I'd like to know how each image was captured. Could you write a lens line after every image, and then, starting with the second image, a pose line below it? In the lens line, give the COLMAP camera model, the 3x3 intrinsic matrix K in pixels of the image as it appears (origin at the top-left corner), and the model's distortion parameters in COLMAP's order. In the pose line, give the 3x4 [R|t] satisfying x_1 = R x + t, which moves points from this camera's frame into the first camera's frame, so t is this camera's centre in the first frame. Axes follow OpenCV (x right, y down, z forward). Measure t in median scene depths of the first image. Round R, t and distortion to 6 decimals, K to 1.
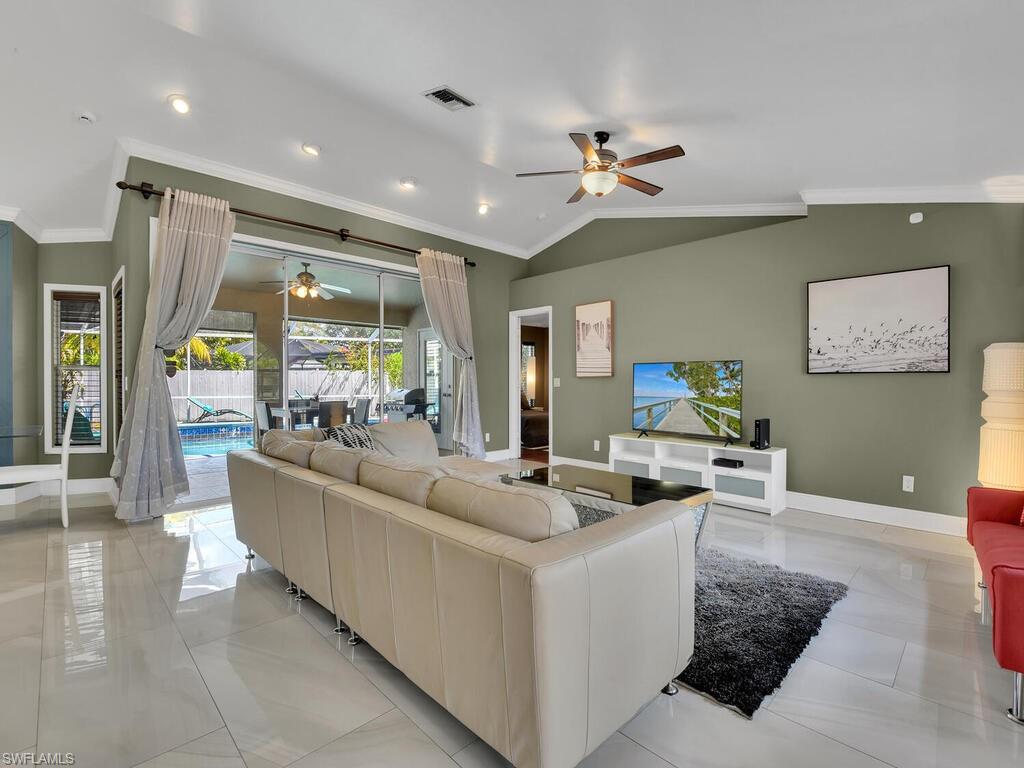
lens RADIAL K [[467.9, 0, 510.0], [0, 467.9, 381.4], [0, 0, 1]] dist [-0.010106, -0.003265]
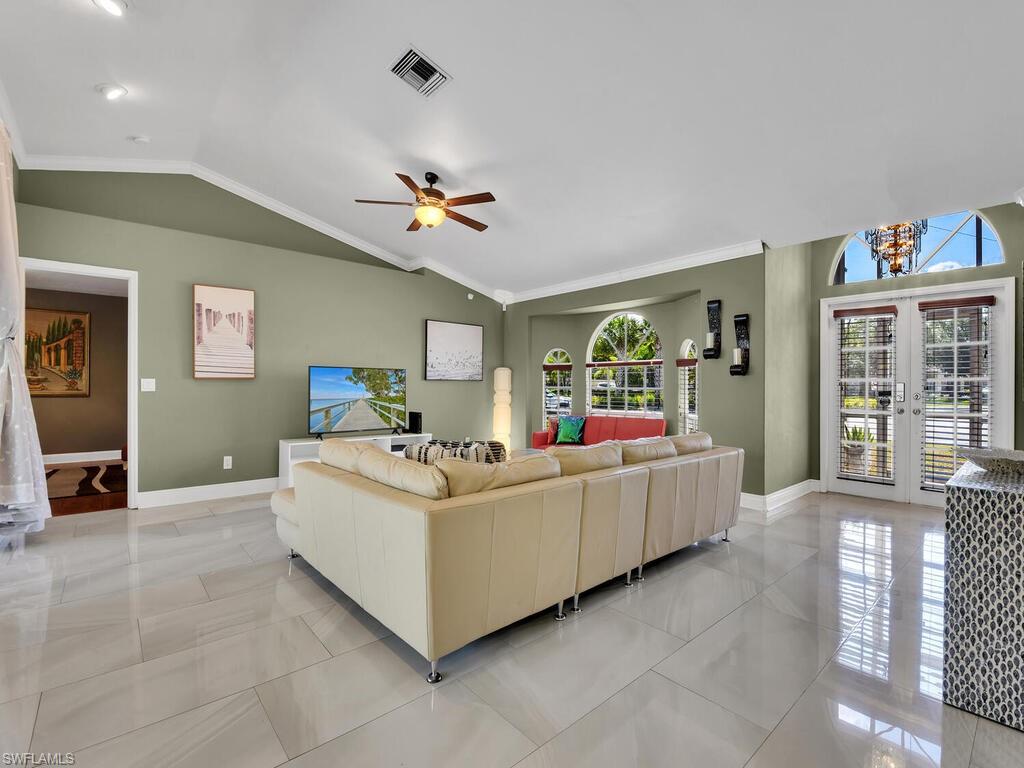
lens RADIAL K [[467.9, 0, 522.0], [0, 467.9, 386.9], [0, 0, 1]] dist [-0.010106, -0.003265]
pose [[0.047616, -0.001635, 0.998864, -0.703074], [-0.007513, 0.999970, 0.001995, 0.000064], [-0.998837, -0.007600, 0.047602, 0.512082]]
